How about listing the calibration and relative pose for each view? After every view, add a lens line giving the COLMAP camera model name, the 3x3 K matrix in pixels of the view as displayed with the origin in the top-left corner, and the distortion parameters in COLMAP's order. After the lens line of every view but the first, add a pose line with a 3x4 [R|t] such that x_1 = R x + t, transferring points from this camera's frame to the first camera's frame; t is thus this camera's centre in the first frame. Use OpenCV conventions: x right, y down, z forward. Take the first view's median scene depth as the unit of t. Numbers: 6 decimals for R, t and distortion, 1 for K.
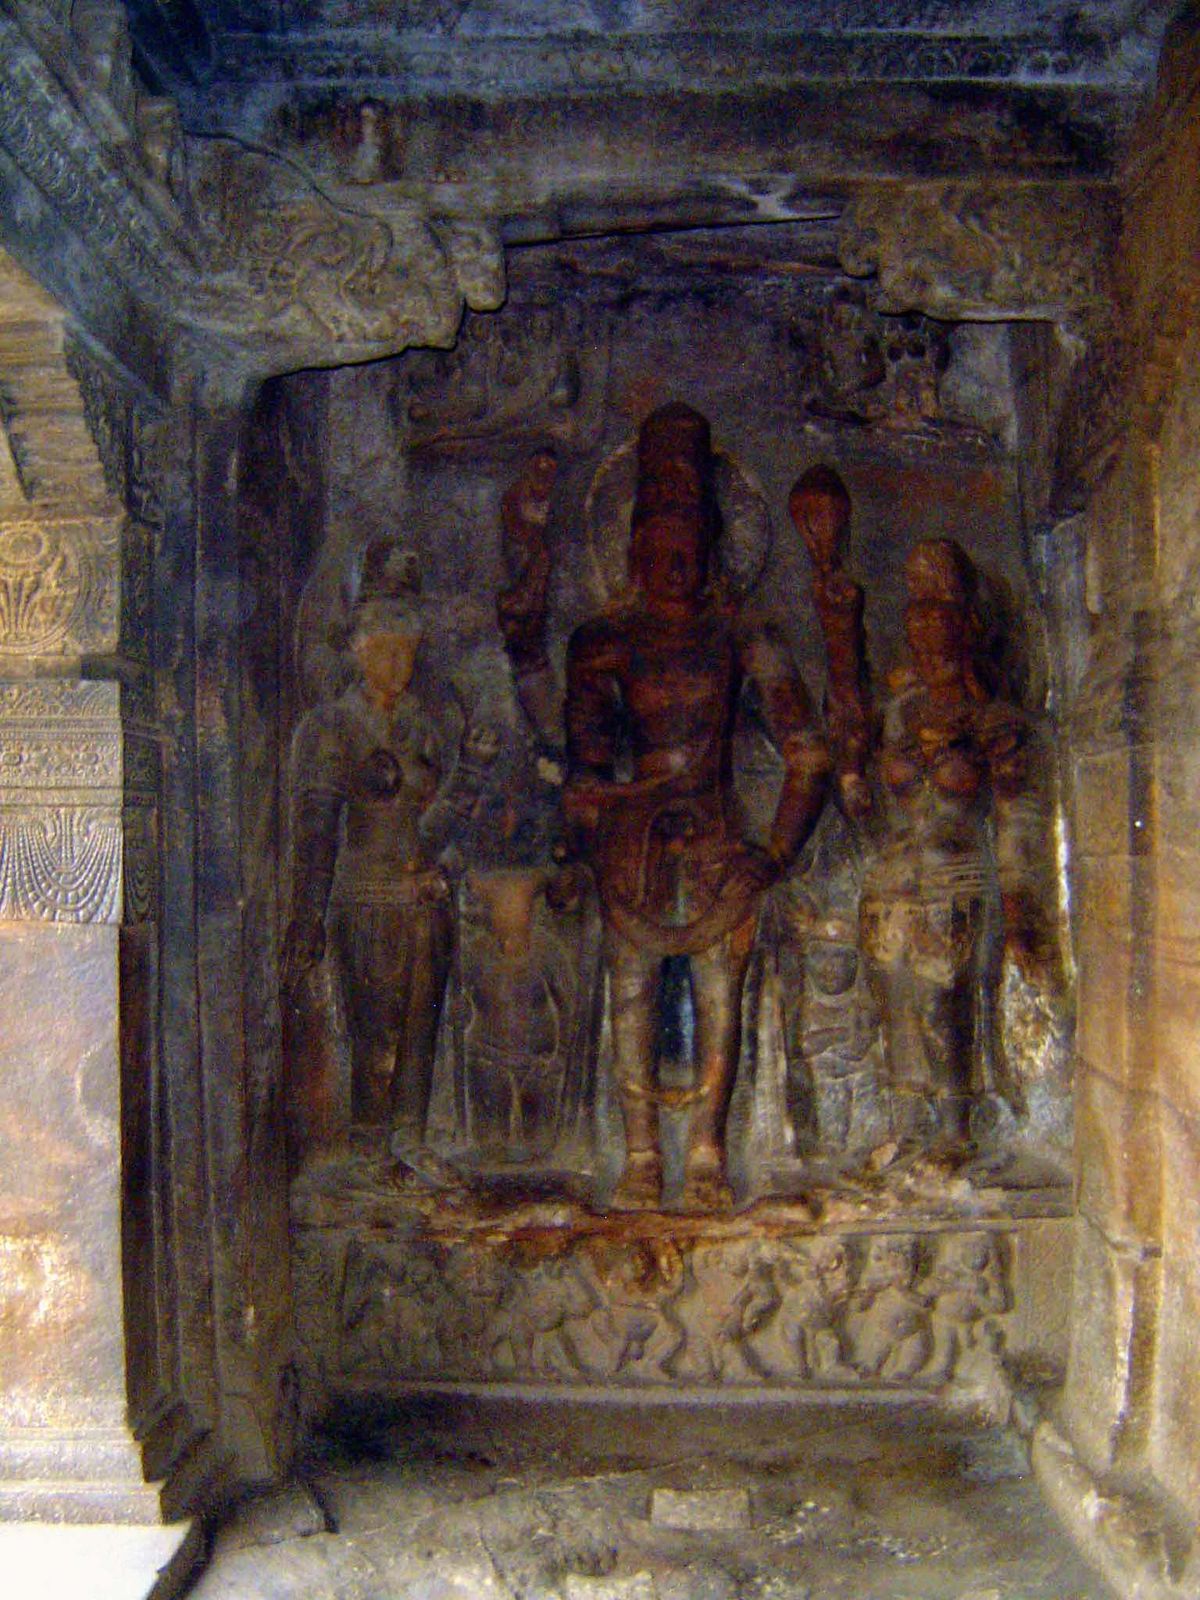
lens RADIAL K [[1824.2, 0, 599.9], [0, 1824.2, 799.6], [0, 0, 1]] dist [-0.133436, 0.000000]
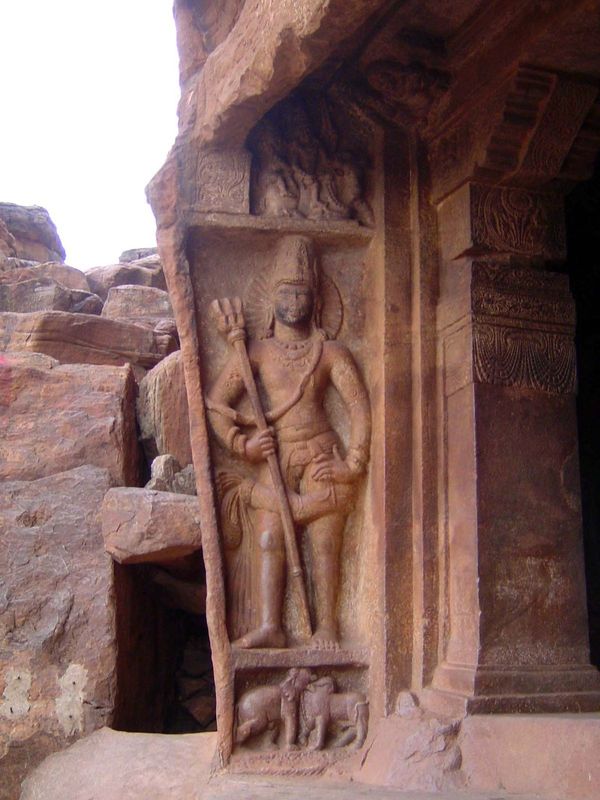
lens RADIAL K [[1346.7, 0, 300.0], [0, 1346.7, 400.3], [0, 0, 1]] dist [-0.100068, 0.000000]
pose [[0.920013, 0.081855, 0.383244, -1.084342], [-0.002624, 0.979207, -0.202844, 0.365200], [-0.391879, 0.185614, 0.901098, -0.170182]]
